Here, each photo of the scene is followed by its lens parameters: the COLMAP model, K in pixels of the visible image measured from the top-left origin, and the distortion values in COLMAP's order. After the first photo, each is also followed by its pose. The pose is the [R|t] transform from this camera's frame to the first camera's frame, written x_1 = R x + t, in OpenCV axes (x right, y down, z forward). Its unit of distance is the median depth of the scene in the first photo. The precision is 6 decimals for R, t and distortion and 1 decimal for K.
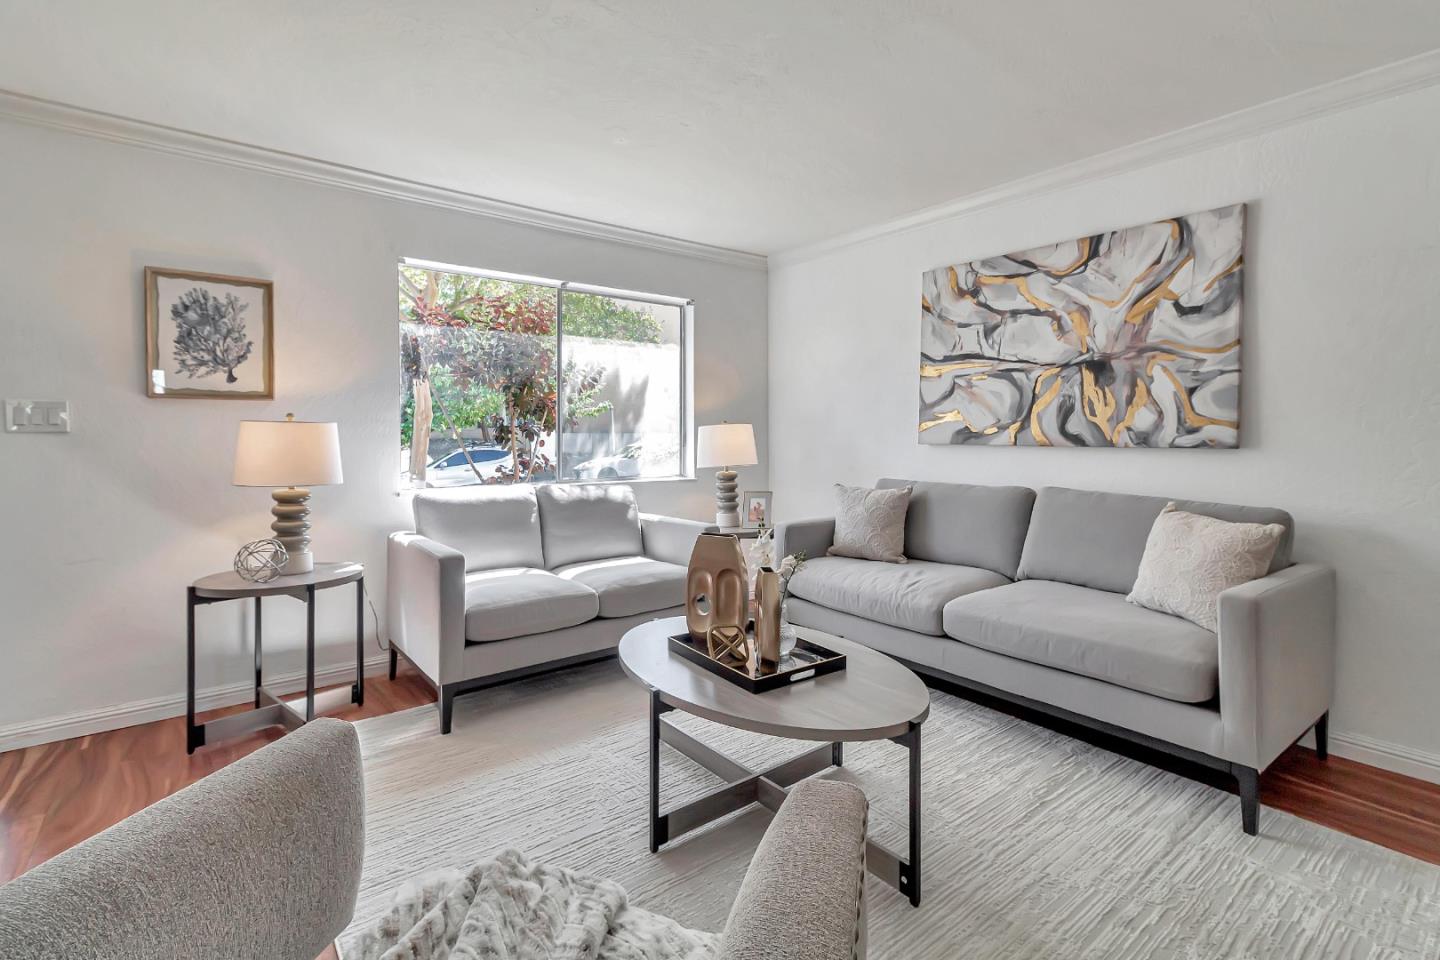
lens RADIAL K [[665.1, 0, 714.0], [0, 665.1, 446.2], [0, 0, 1]] dist [0.001391, 0.000724]
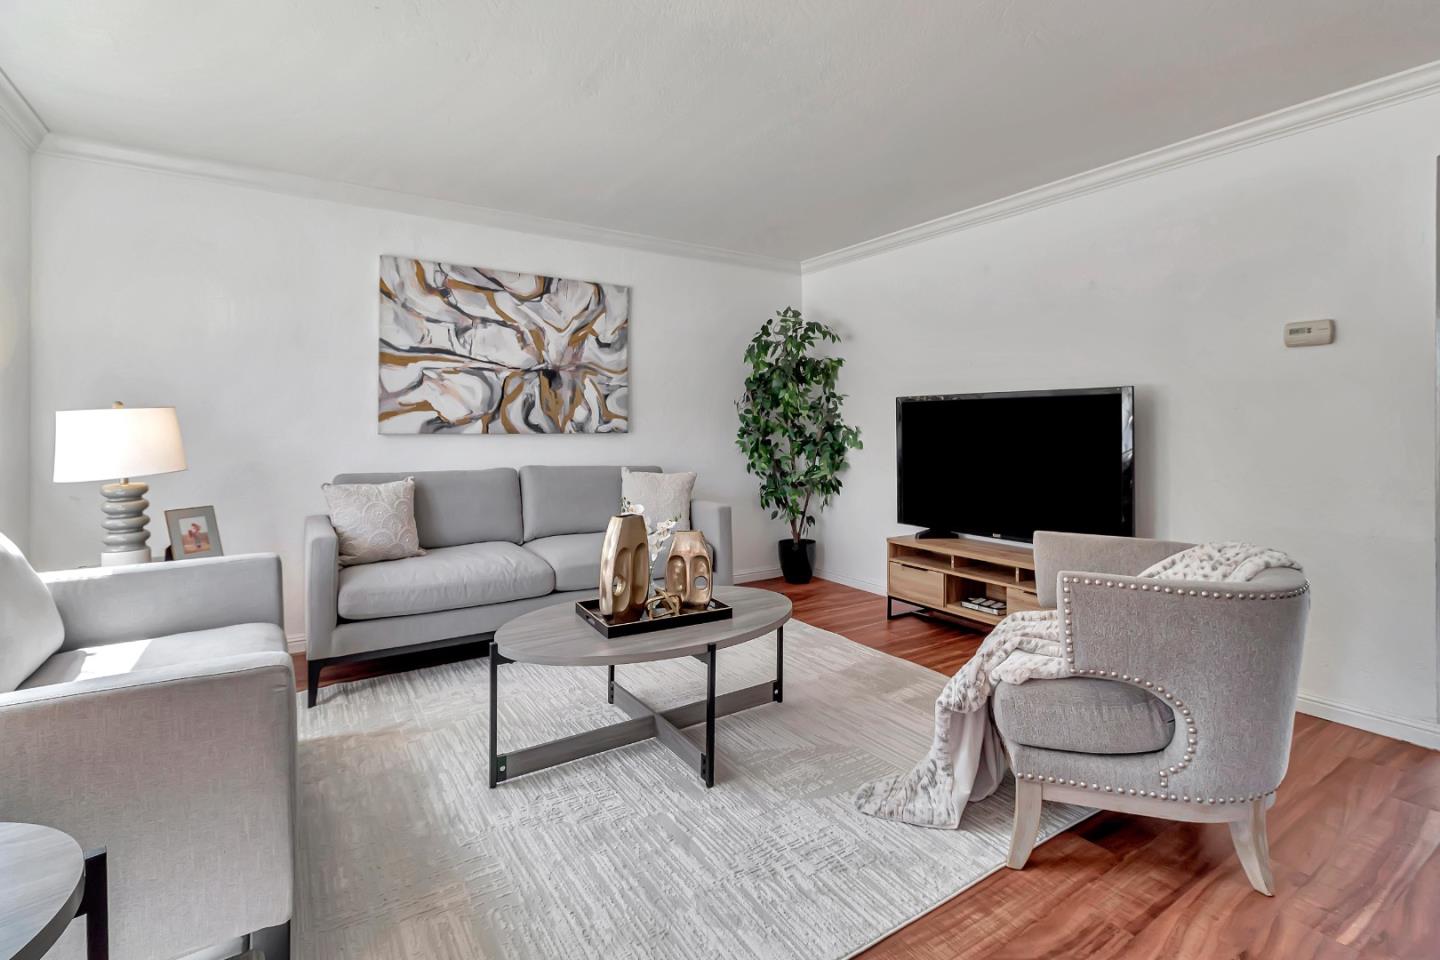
lens RADIAL K [[665.1, 0, 714.0], [0, 665.1, 446.2], [0, 0, 1]] dist [0.001391, 0.000724]
pose [[0.091906, -0.030152, 0.995311, -0.721580], [0.019284, 0.999408, 0.028495, -0.005192], [-0.995581, 0.016575, 0.092433, 0.525603]]
